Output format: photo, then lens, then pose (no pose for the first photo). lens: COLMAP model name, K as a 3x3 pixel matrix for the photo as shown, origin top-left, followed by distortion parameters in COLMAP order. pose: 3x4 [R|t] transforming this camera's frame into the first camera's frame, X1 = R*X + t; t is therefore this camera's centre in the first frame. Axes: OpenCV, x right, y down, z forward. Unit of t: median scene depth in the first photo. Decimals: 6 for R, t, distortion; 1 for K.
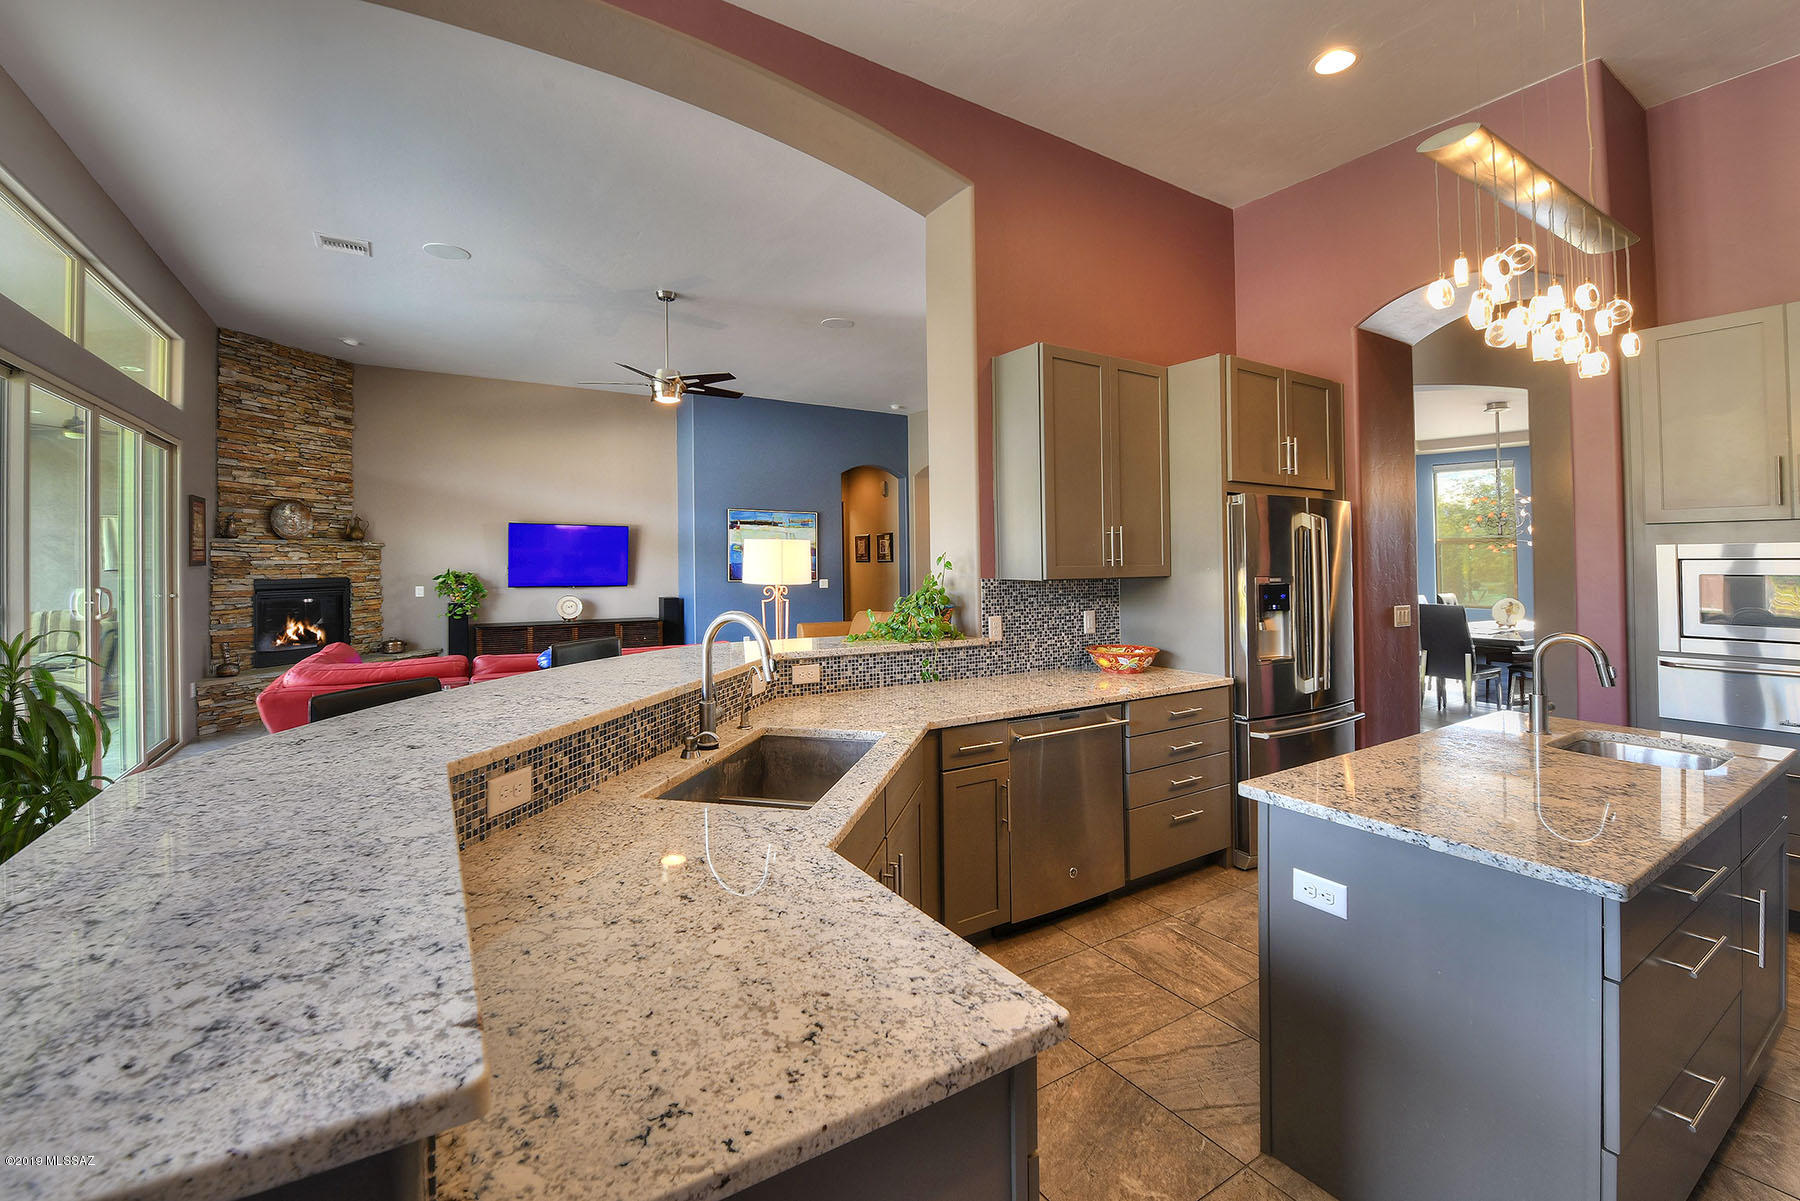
lens RADIAL K [[755.0, 0, 903.7], [0, 755.0, 559.2], [0, 0, 1]] dist [0.000671, -0.000003]
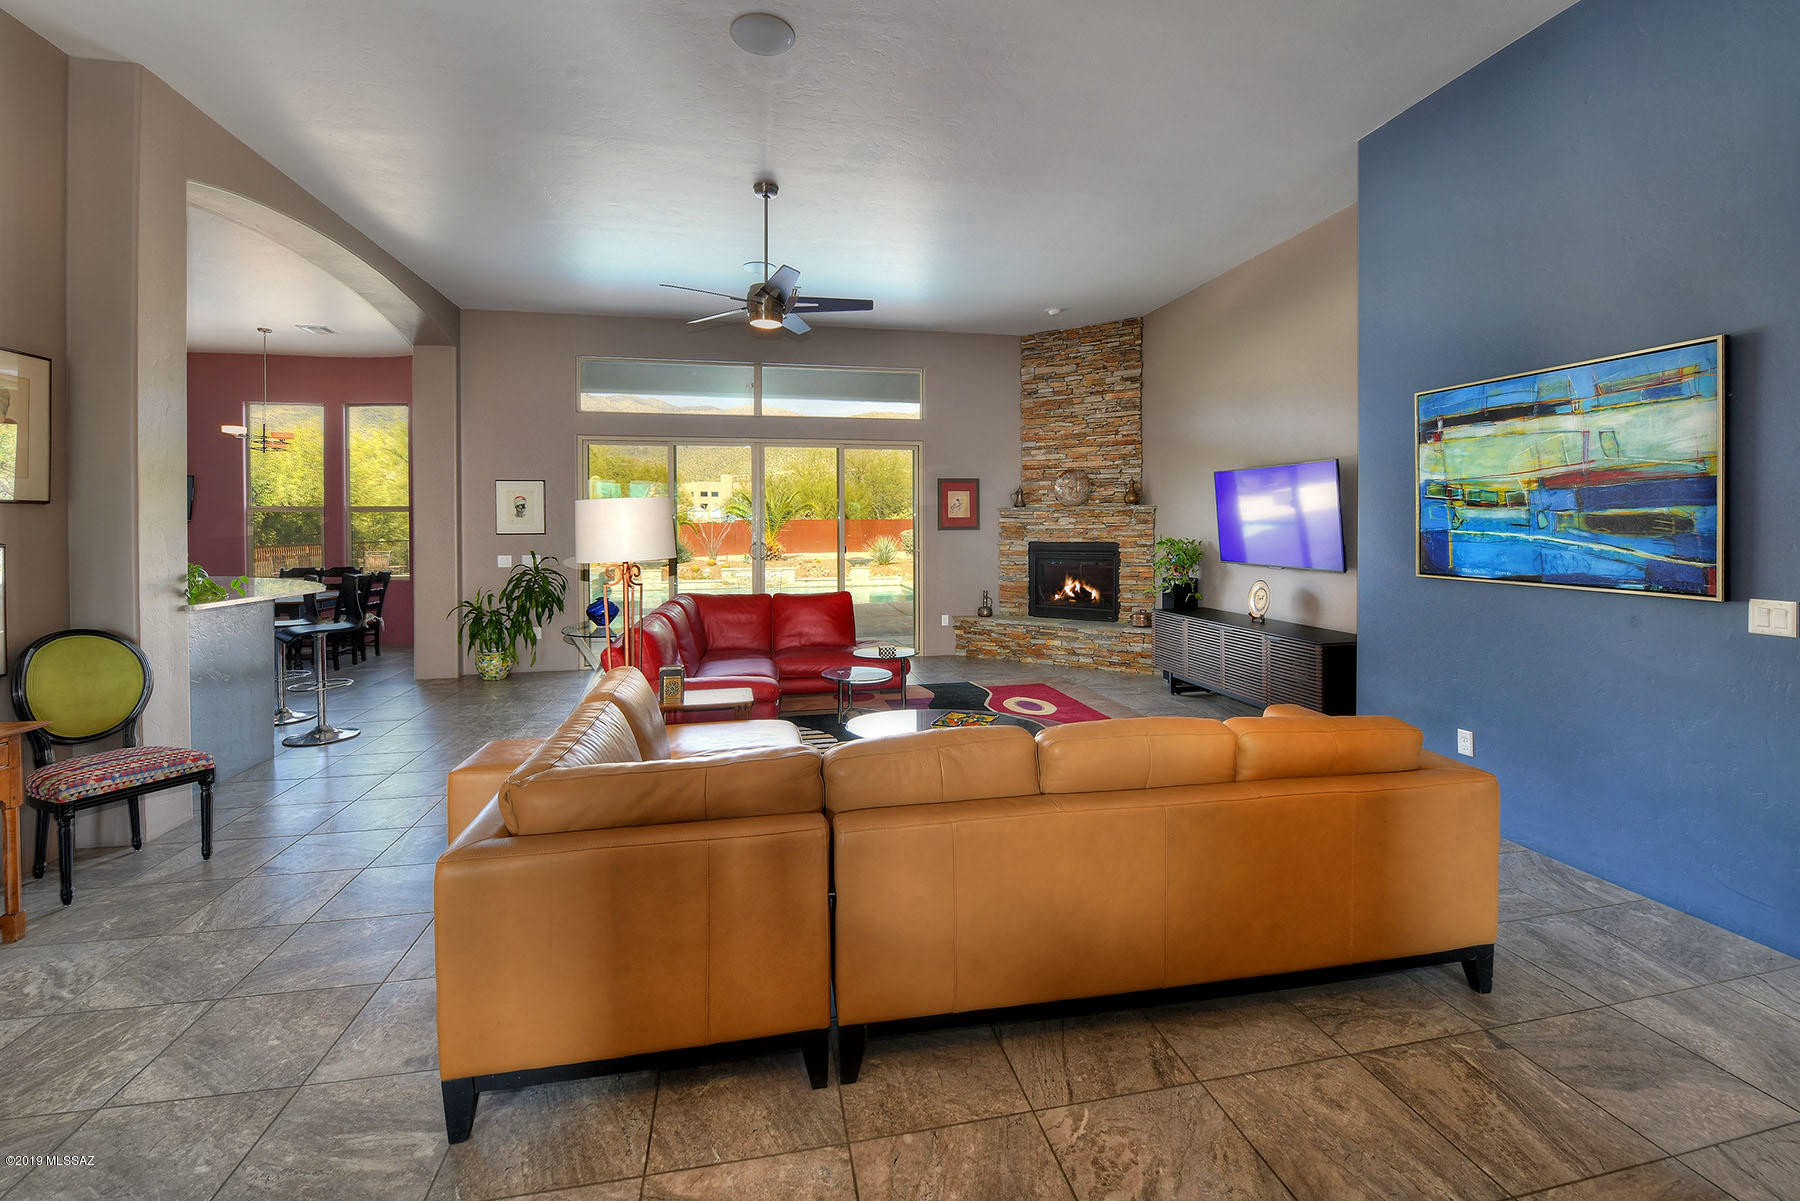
lens RADIAL K [[755.0, 0, 903.7], [0, 755.0, 559.2], [0, 0, 1]] dist [0.000671, -0.000003]
pose [[-0.344544, 0.048975, -0.937492, 0.309633], [0.016602, 0.998800, 0.046077, -0.002395], [0.938623, 0.000311, -0.344944, 1.140342]]
